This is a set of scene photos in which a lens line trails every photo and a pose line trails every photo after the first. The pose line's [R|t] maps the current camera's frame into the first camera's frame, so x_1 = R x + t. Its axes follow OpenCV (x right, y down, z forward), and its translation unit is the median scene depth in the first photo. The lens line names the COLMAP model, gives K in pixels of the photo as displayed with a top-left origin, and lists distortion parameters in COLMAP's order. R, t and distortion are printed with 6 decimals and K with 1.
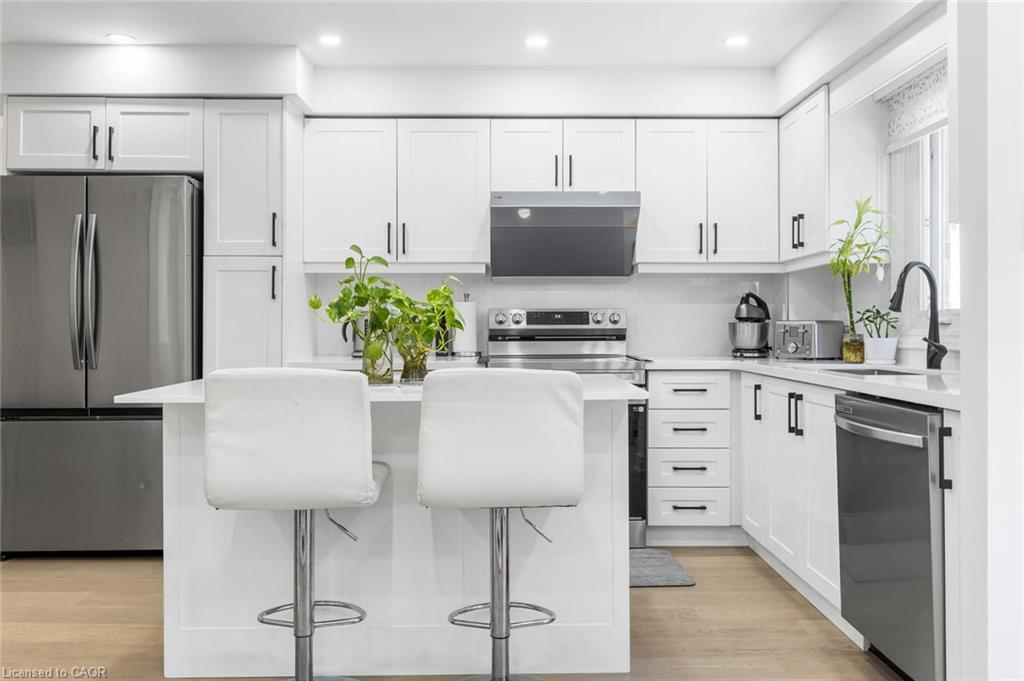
lens RADIAL K [[820.9, 0, 513.7], [0, 820.9, 322.8], [0, 0, 1]] dist [0.007700, 0.000846]
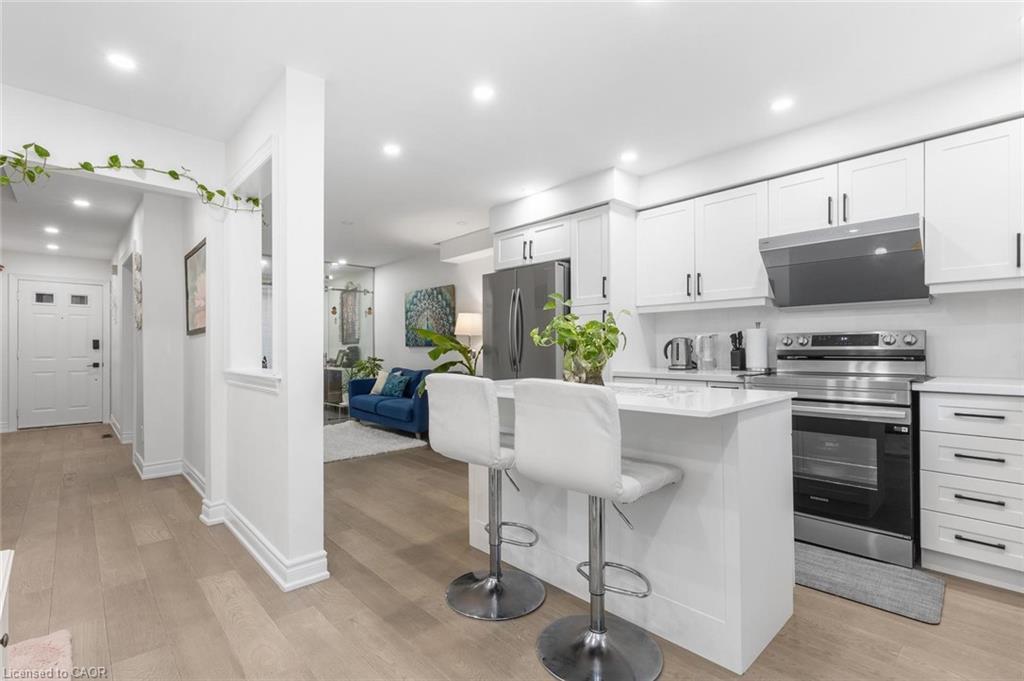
lens RADIAL K [[474.6, 0, 509.7], [0, 474.6, 348.6], [0, 0, 1]] dist [-0.000058, 0.000025]
pose [[0.664270, -0.002161, -0.747490, 0.250757], [0.005973, 0.999979, 0.002416, 0.001519], [0.747469, -0.006070, 0.664269, 0.235248]]
